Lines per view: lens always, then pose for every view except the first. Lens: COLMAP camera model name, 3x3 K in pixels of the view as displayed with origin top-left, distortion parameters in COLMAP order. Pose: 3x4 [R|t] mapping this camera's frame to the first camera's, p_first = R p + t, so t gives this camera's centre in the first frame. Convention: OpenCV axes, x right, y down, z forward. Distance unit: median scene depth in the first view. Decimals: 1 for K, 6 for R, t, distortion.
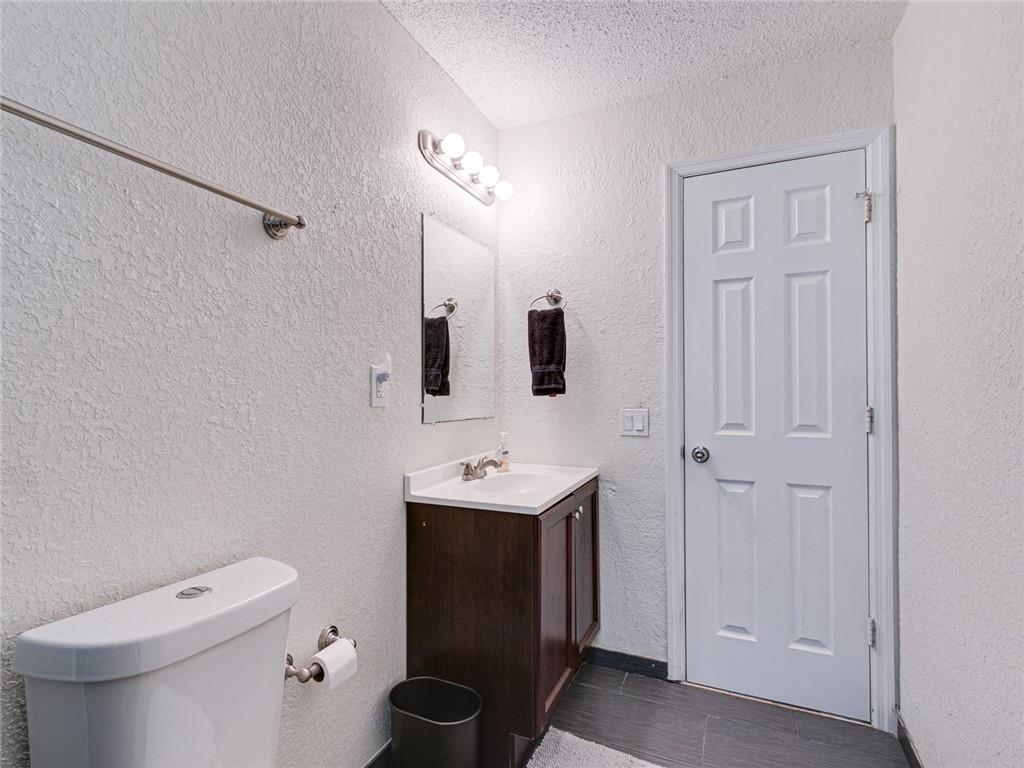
lens RADIAL K [[520.0, 0, 520.4], [0, 520.0, 388.8], [0, 0, 1]] dist [-0.000553, -0.000359]
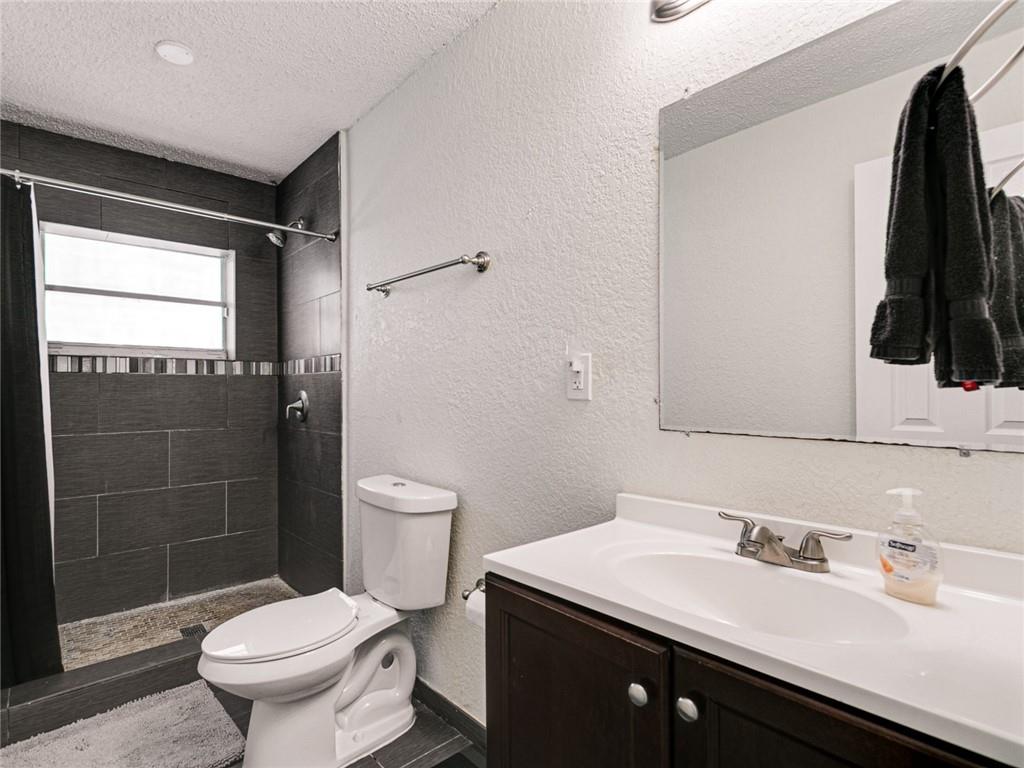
lens RADIAL K [[520.0, 0, 520.4], [0, 520.0, 388.8], [0, 0, 1]] dist [-0.000553, -0.000359]
pose [[-0.410730, 0.004332, -0.911747, 0.625773], [0.012652, 0.999920, -0.000949, 0.017013], [0.911669, -0.011925, -0.410751, 1.408705]]
